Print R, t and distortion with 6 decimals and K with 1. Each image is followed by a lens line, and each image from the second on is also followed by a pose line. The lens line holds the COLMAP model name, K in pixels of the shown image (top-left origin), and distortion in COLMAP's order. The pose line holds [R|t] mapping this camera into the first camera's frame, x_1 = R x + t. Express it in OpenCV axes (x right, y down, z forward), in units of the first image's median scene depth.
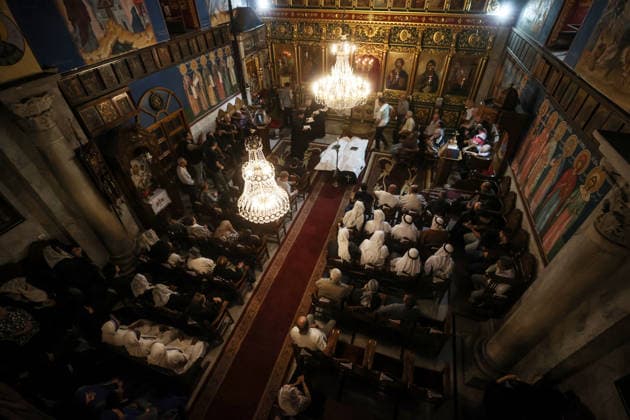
lens RADIAL K [[289.3, 0, 316.0], [0, 289.3, 210.9], [0, 0, 1]] dist [-0.029559, 0.004768]
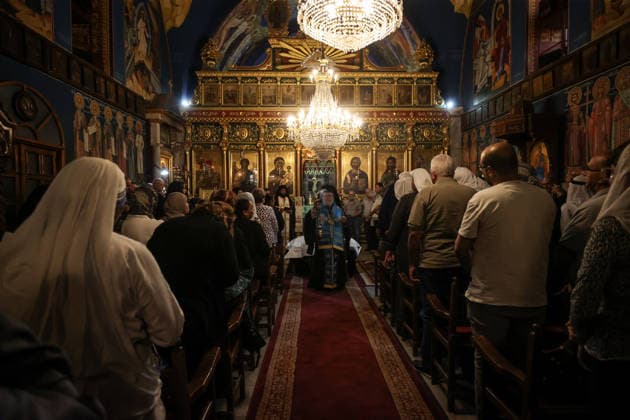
lens RADIAL K [[375.9, 0, 316.3], [0, 375.9, 209.6], [0, 0, 1]] dist [-0.005313, 0.004849]
pose [[0.947117, 0.000011, 0.320889, -0.197358], [0.204342, 0.771008, -0.603151, 0.267854], [-0.247414, 0.636825, 0.730233, 0.348001]]
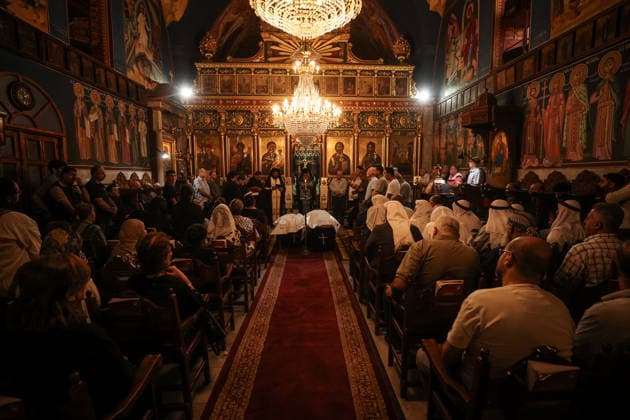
lens RADIAL K [[317.1, 0, 317.4], [0, 317.1, 210.4], [0, 0, 1]] dist [-0.032041, 0.006308]
pose [[0.941977, -0.022230, 0.334941, -0.152403], [0.209507, 0.818537, -0.534886, 0.231354], [-0.262271, 0.574023, 0.775701, 0.367139]]
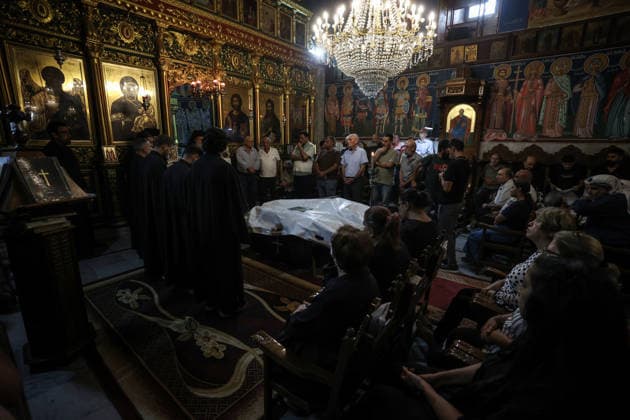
lens RADIAL K [[288.6, 0, 317.4], [0, 288.6, 208.4], [0, 0, 1]] dist [-0.020450, 0.003360]
pose [[0.351349, -0.190898, 0.916576, -0.344794], [0.597342, 0.799551, -0.062453, -0.182472], [-0.720927, 0.569453, 0.394953, 0.839709]]
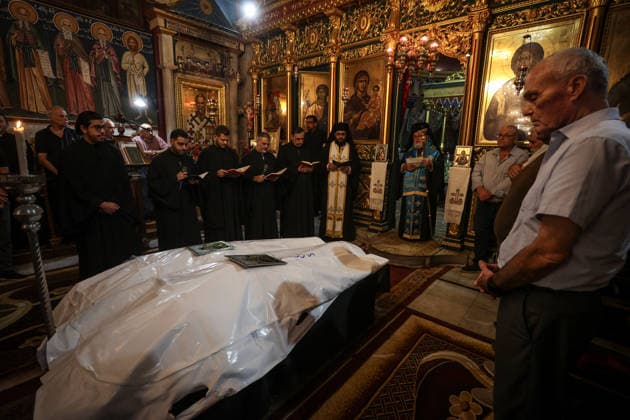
lens RADIAL K [[289.3, 0, 316.1], [0, 289.3, 207.8], [0, 0, 1]] dist [-0.029559, 0.004768]
pose [[0.920114, 0.114514, -0.374535, 0.237343], [-0.283693, 0.854175, -0.435780, -0.176962], [0.270015, 0.507220, 0.818425, 0.854043]]
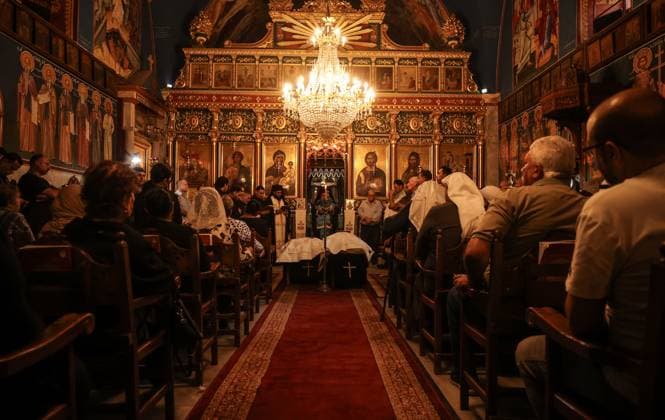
lens RADIAL K [[428.0, 0, 324.6], [0, 428.0, 210.0], [0, 0, 1]] dist [-0.014892, 0.005288]
pose [[0.952146, 0.032886, 0.303871, -0.148272], [0.181554, 0.738940, -0.648850, 0.268315], [-0.245880, 0.672969, 0.697607, 0.432358]]
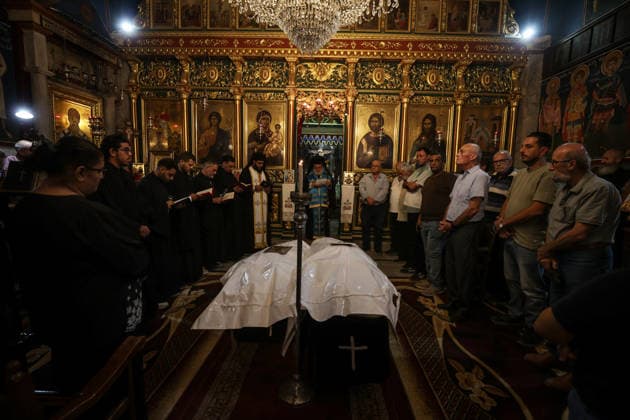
lens RADIAL K [[289.3, 0, 318.2], [0, 289.3, 208.2], [0, 0, 1]] dist [-0.029559, 0.004768]
pose [[0.960163, 0.009712, 0.279271, 0.024856], [0.150994, 0.822904, -0.547749, -0.086546], [-0.235133, 0.568097, 0.788656, 0.761335]]
